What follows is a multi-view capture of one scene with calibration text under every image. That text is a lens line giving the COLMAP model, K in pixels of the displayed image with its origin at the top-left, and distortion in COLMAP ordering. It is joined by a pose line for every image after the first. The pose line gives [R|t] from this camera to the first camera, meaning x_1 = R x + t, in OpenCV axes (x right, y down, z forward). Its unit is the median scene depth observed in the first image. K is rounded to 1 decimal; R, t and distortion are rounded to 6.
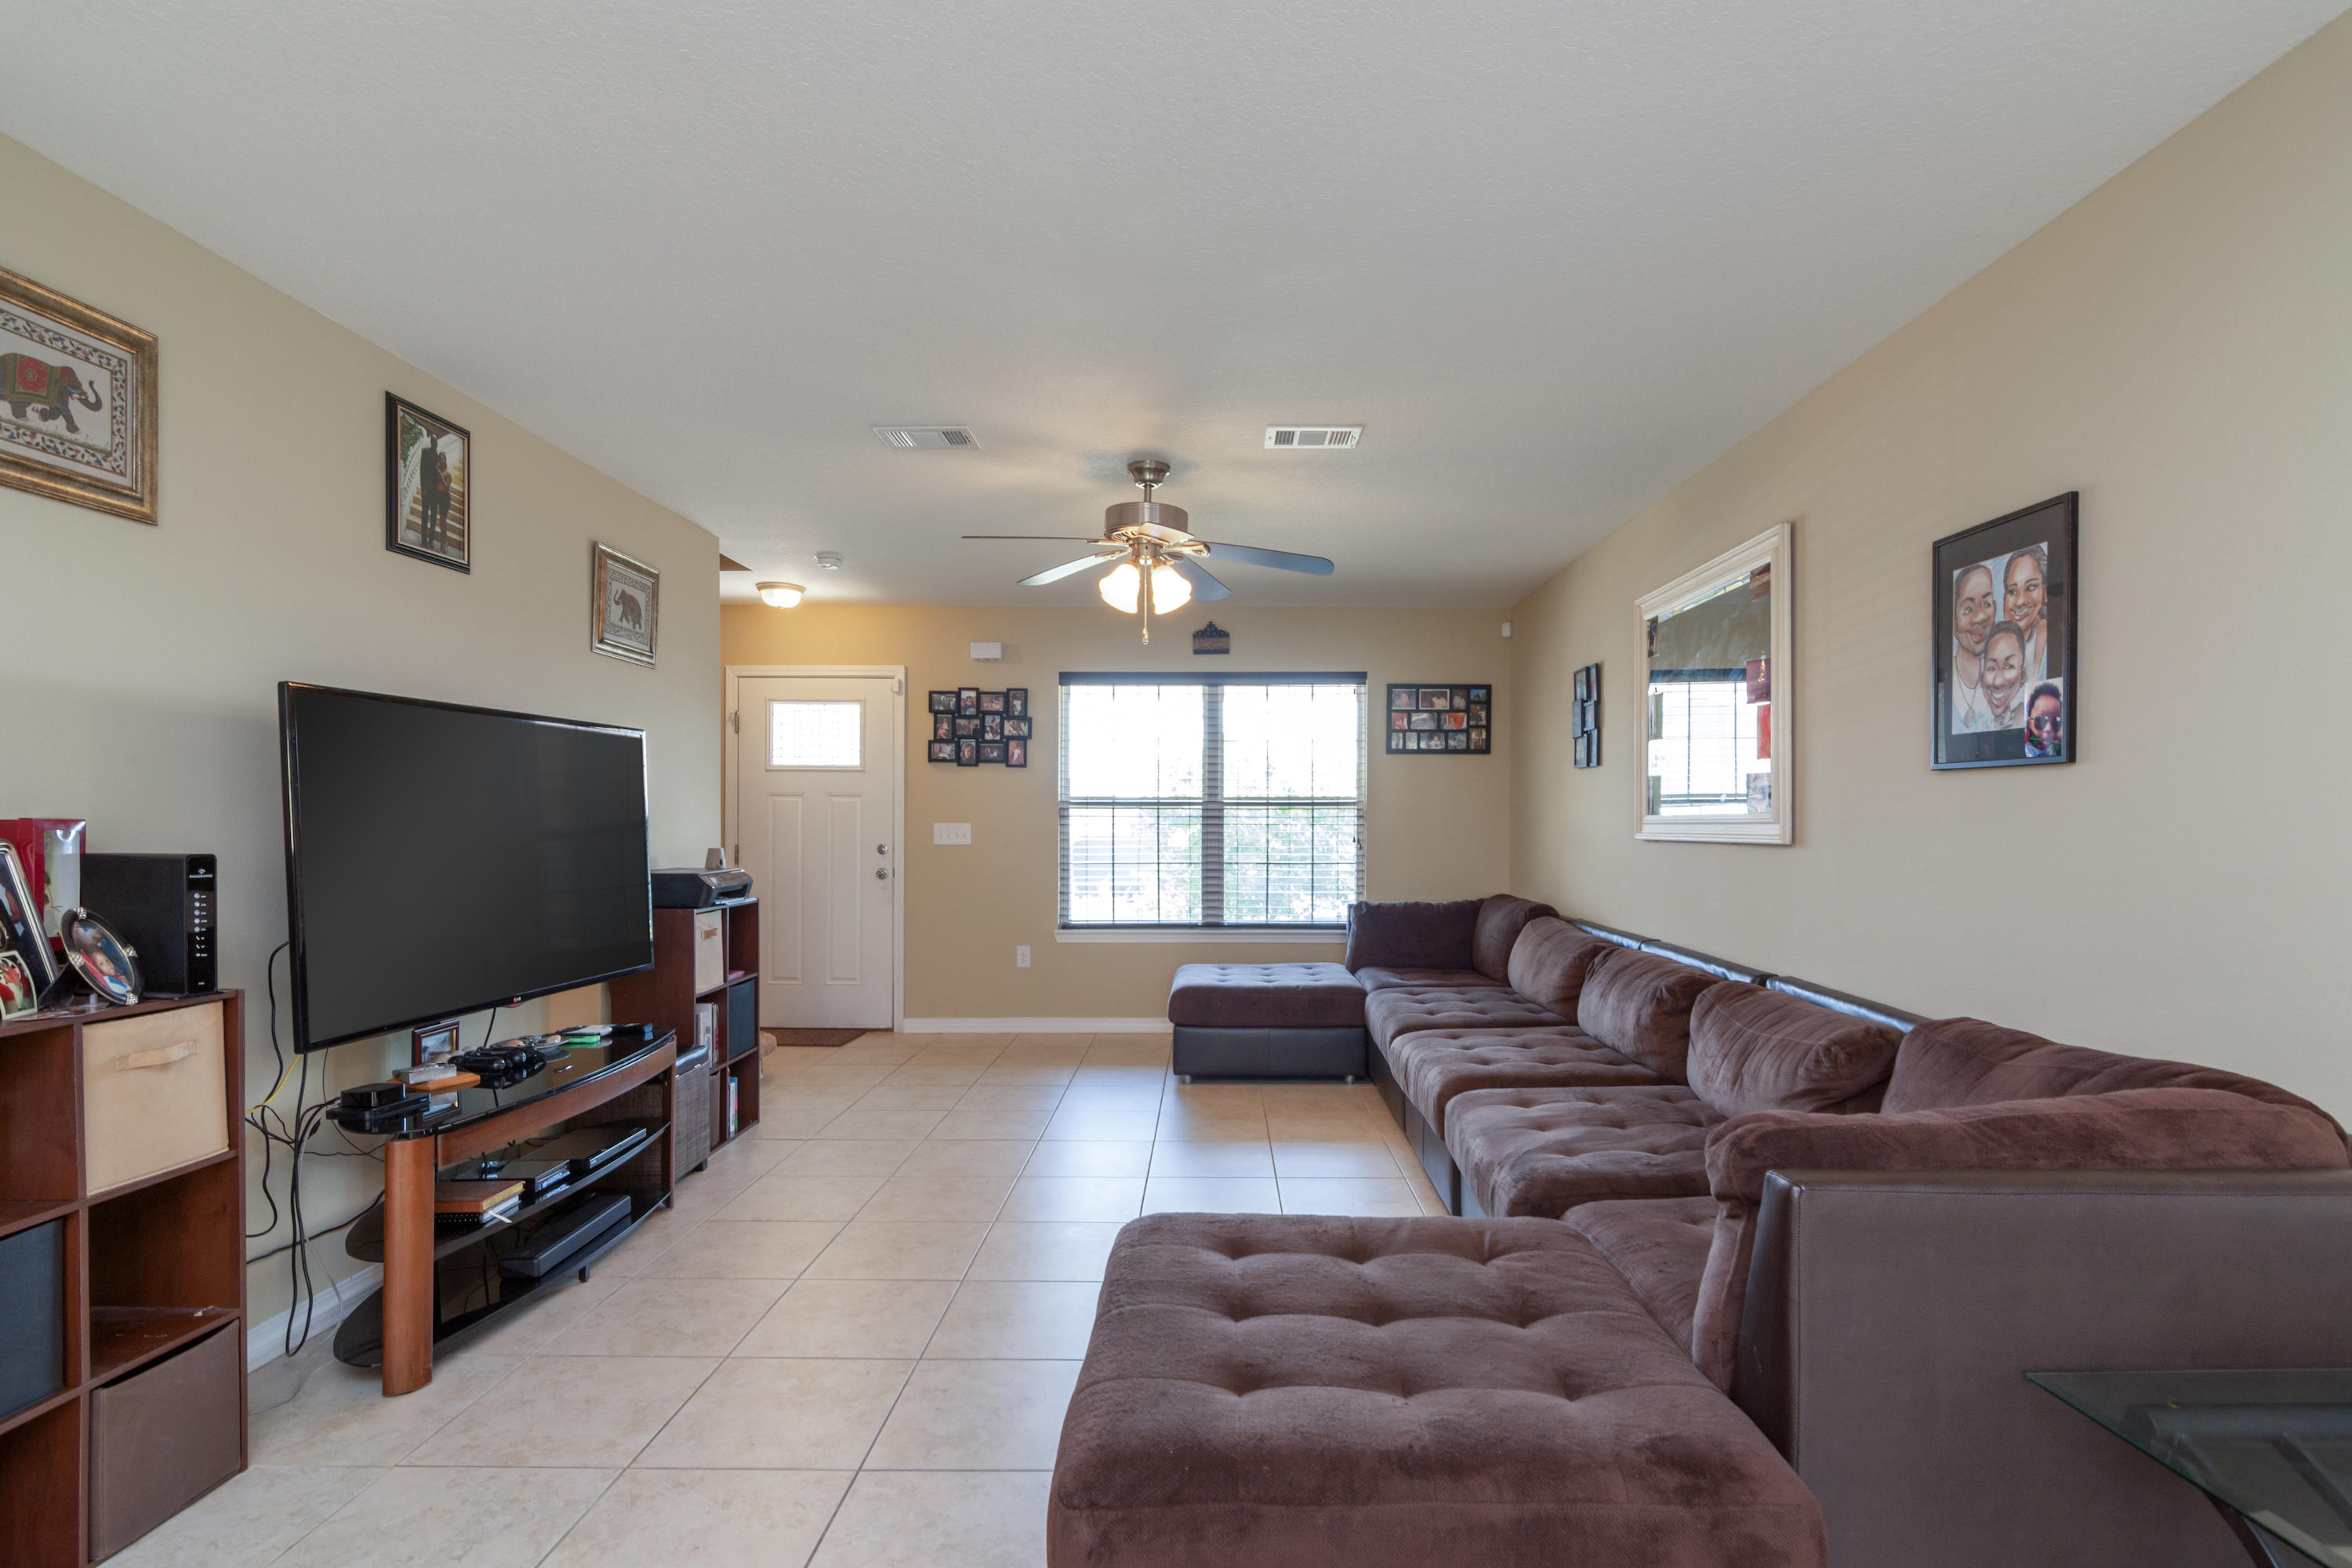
lens RADIAL K [[1130.7, 0, 1173.0], [0, 1130.7, 803.1], [0, 0, 1]] dist [-0.003592, 0.002179]
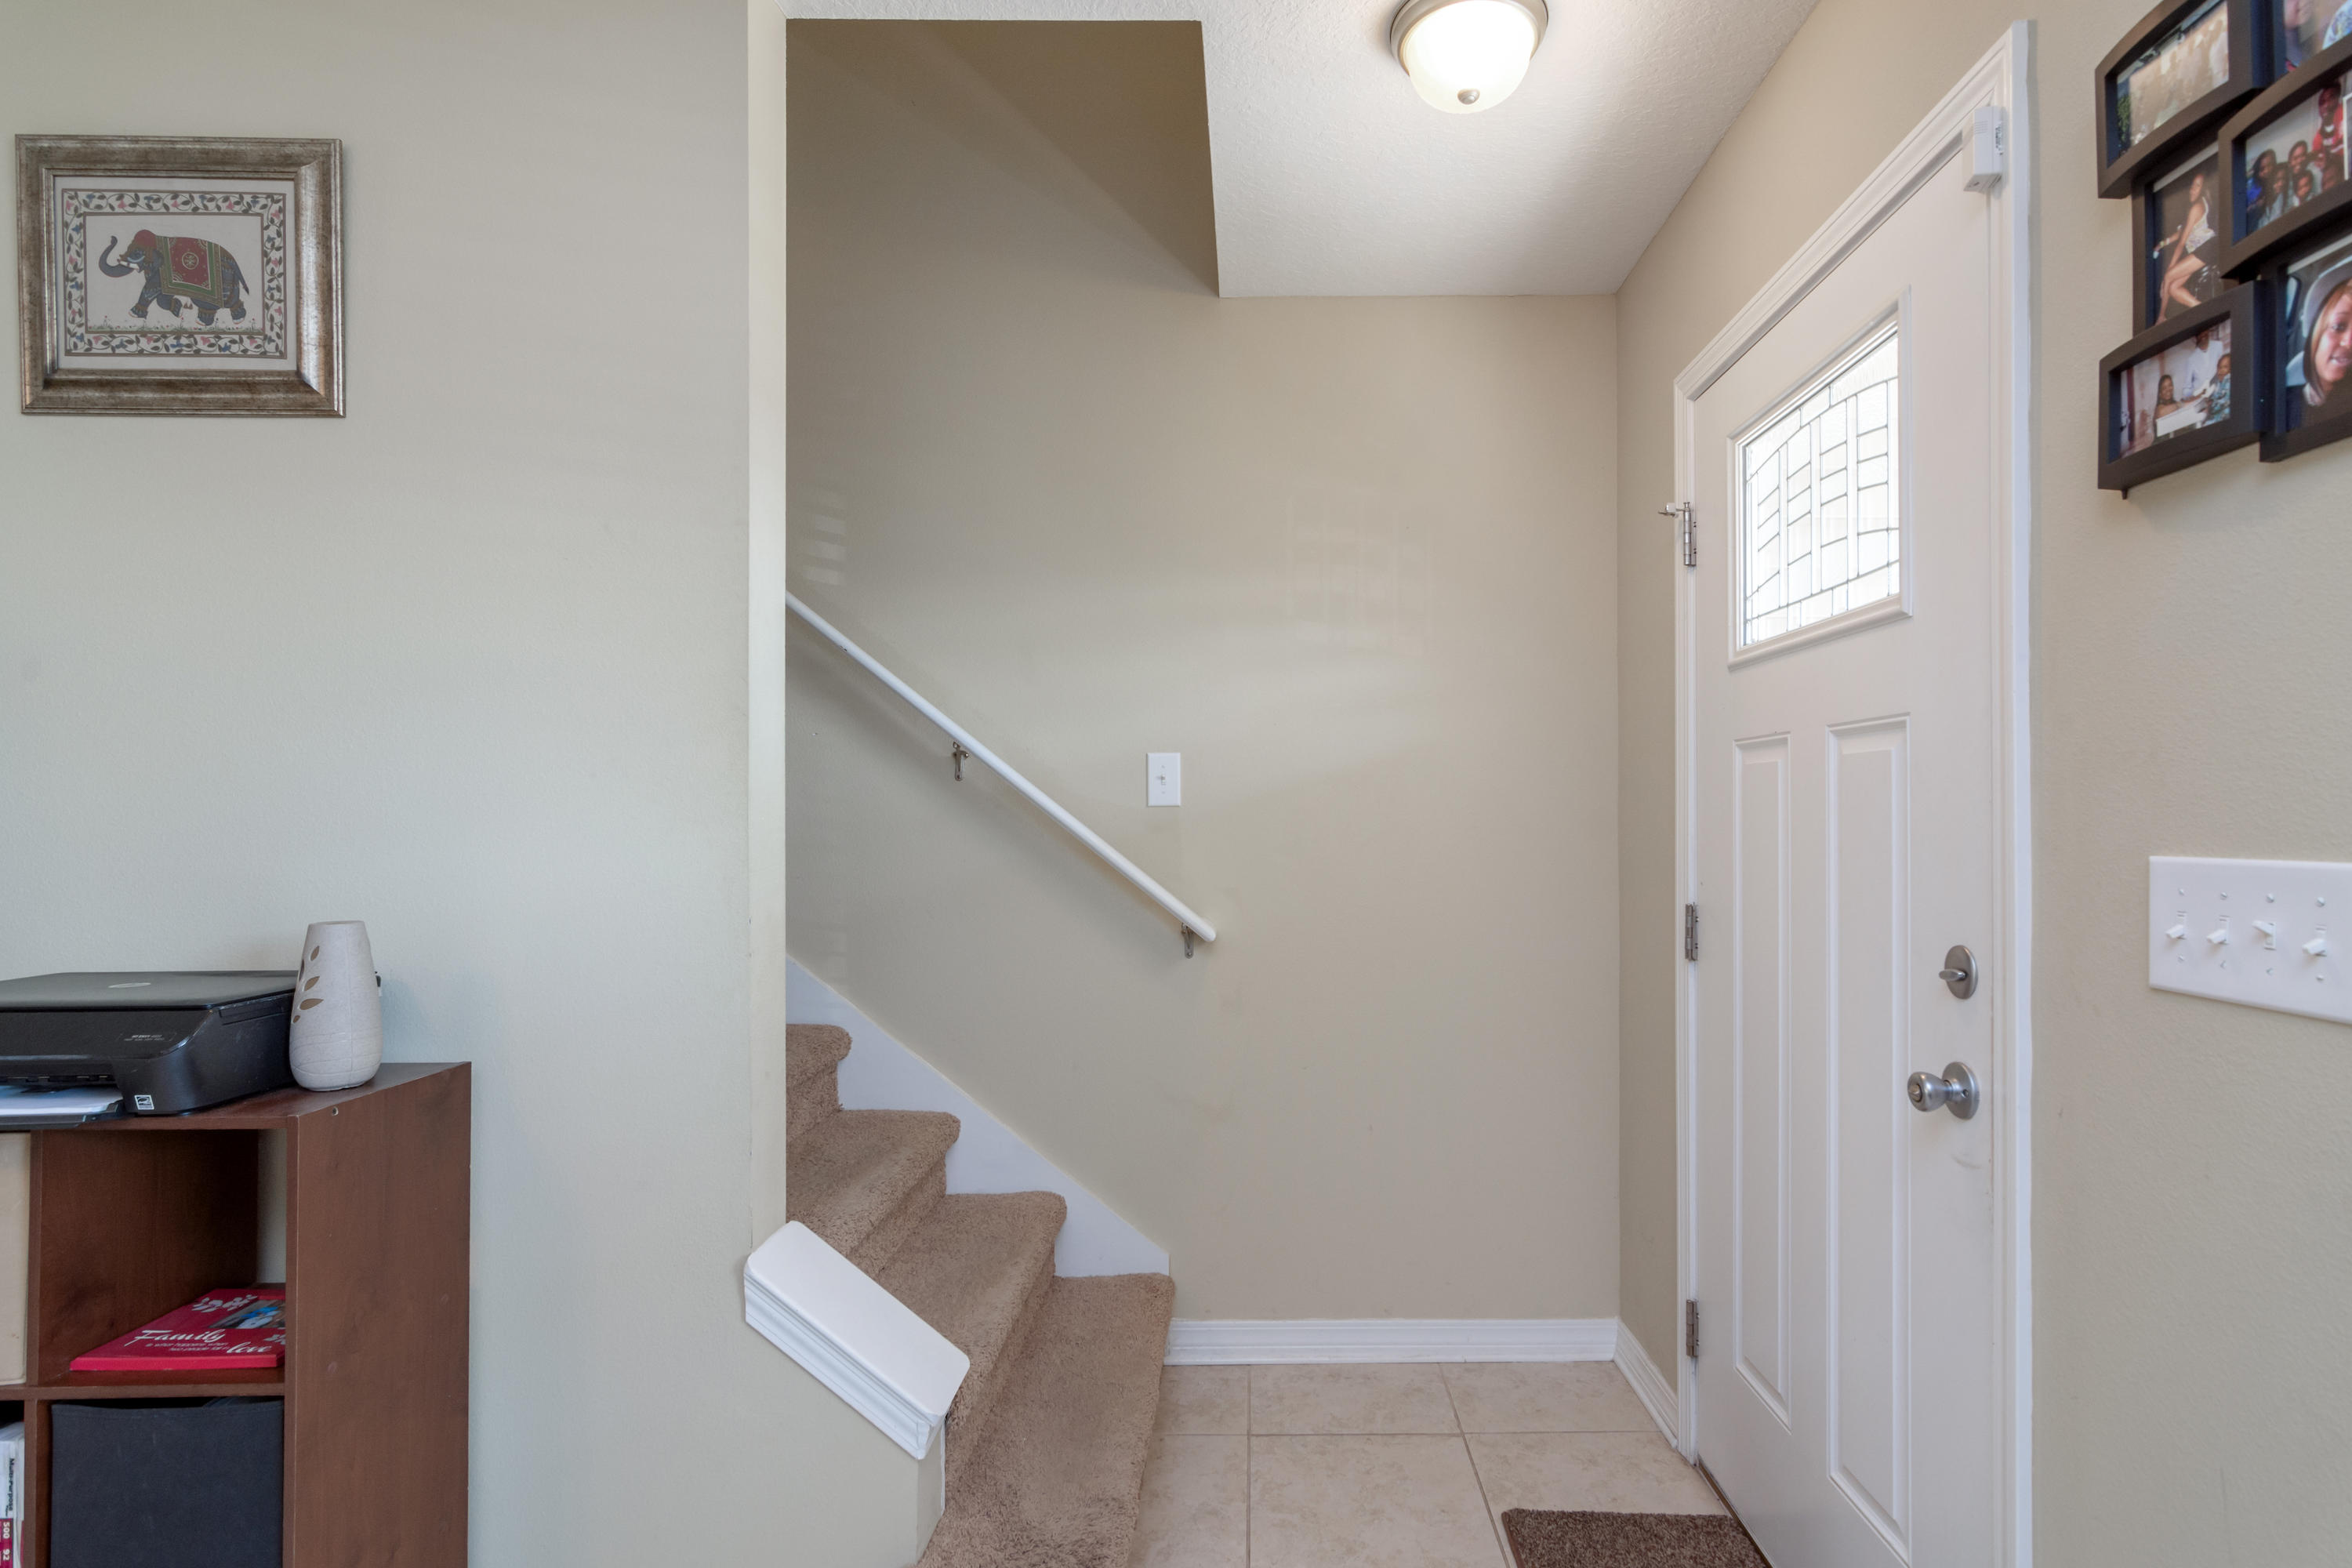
lens RADIAL K [[1130.7, 0, 1176.6], [0, 1130.7, 796.4], [0, 0, 1]] dist [-0.003592, 0.002179]
pose [[0.033620, -0.001392, -0.999434, -0.055159], [0.013203, 0.999912, -0.000949, 0.006950], [0.999347, -0.013164, 0.033636, 0.859572]]
